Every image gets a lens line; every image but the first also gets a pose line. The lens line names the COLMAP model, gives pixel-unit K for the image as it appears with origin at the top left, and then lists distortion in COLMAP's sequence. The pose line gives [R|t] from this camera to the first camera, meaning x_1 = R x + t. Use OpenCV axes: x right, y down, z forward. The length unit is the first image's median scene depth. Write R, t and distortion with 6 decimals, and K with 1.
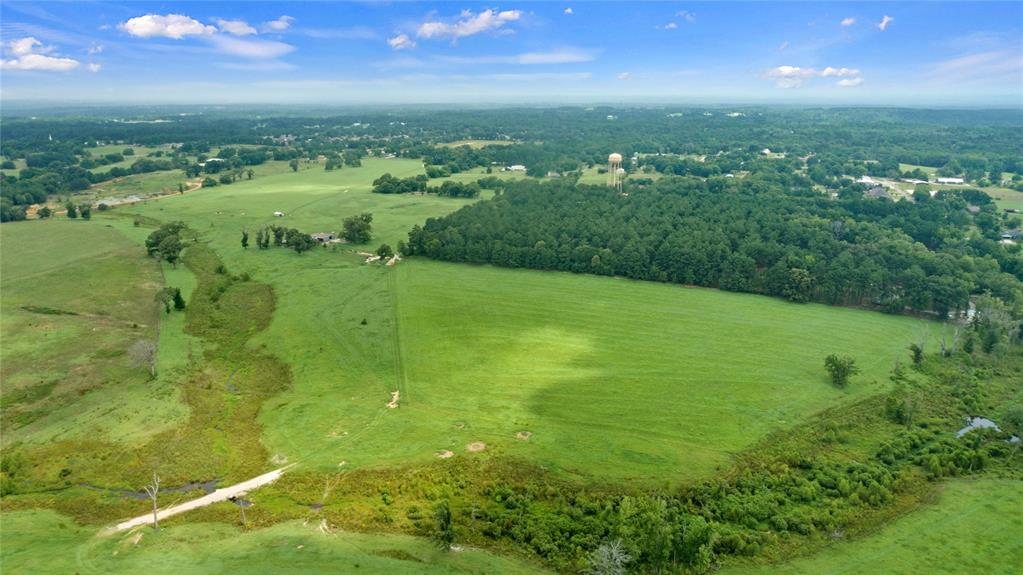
lens RADIAL K [[690.1, 0, 511.5], [0, 690.1, 287.5], [0, 0, 1]] dist [-0.009082, 0.008764]
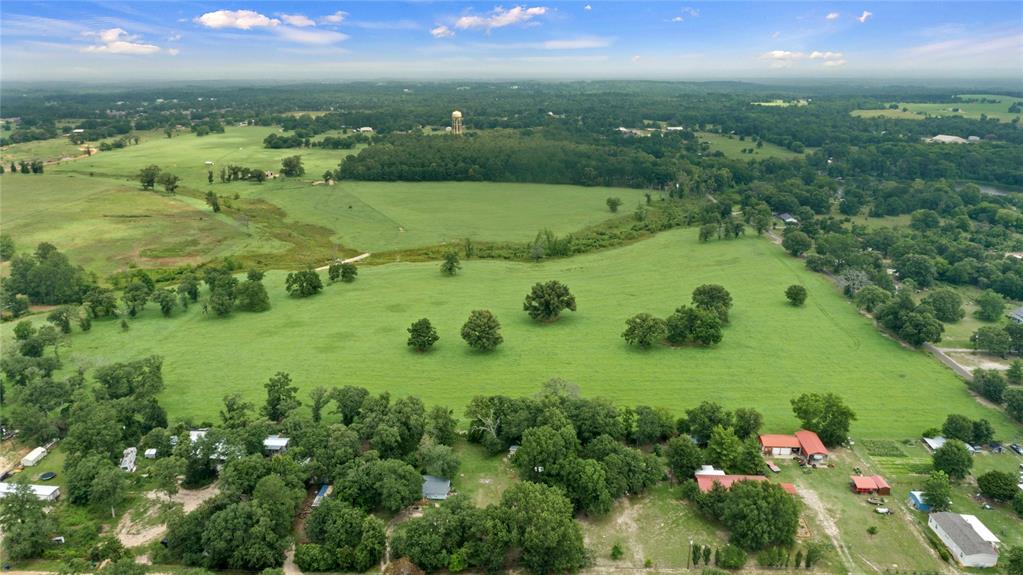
lens RADIAL K [[690.1, 0, 511.5], [0, 690.1, 287.5], [0, 0, 1]] dist [-0.009082, 0.008764]
pose [[0.951749, -0.094443, 0.291983, -0.165035], [0.084983, 0.995368, 0.044942, 0.095377], [-0.294875, -0.017960, 0.955367, -0.331916]]
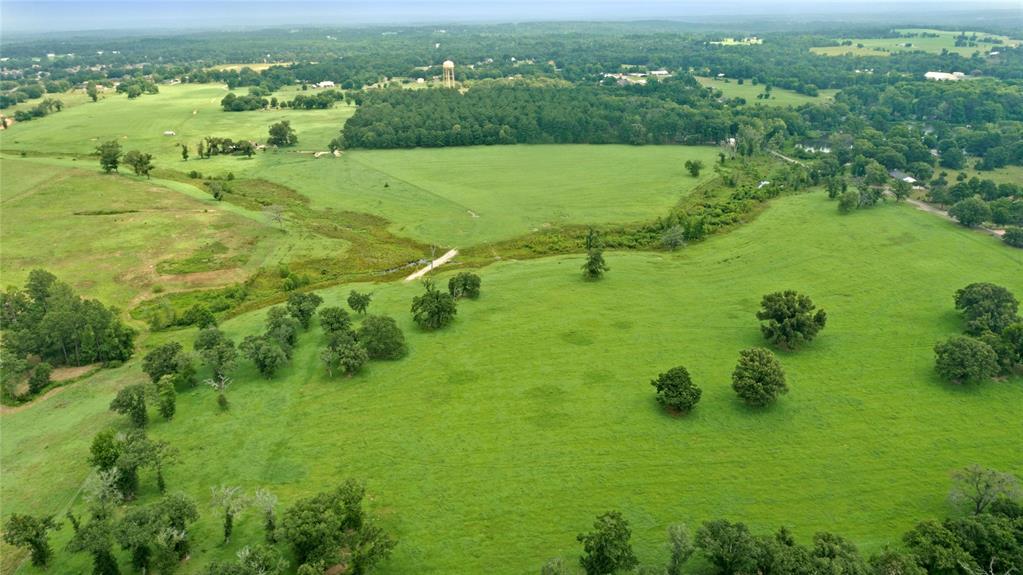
lens RADIAL K [[690.1, 0, 511.5], [0, 690.1, 287.5], [0, 0, 1]] dist [-0.009082, 0.008764]
pose [[0.903090, -0.175976, 0.391740, -0.265788], [0.134164, 0.982141, 0.131903, 0.048191], [-0.407955, -0.066563, 0.910572, -0.166836]]
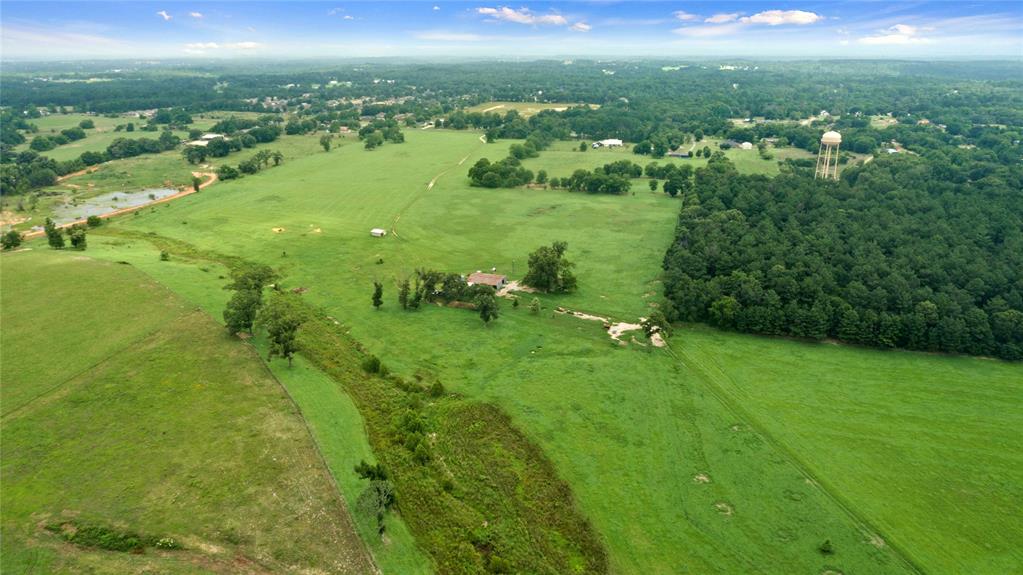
lens RADIAL K [[690.1, 0, 511.5], [0, 690.1, 287.5], [0, 0, 1]] dist [-0.009082, 0.008764]
pose [[0.996546, -0.030221, 0.077343, -0.218297], [0.025245, 0.997597, 0.064522, -0.077364], [-0.079108, -0.062347, 0.994915, 0.266323]]
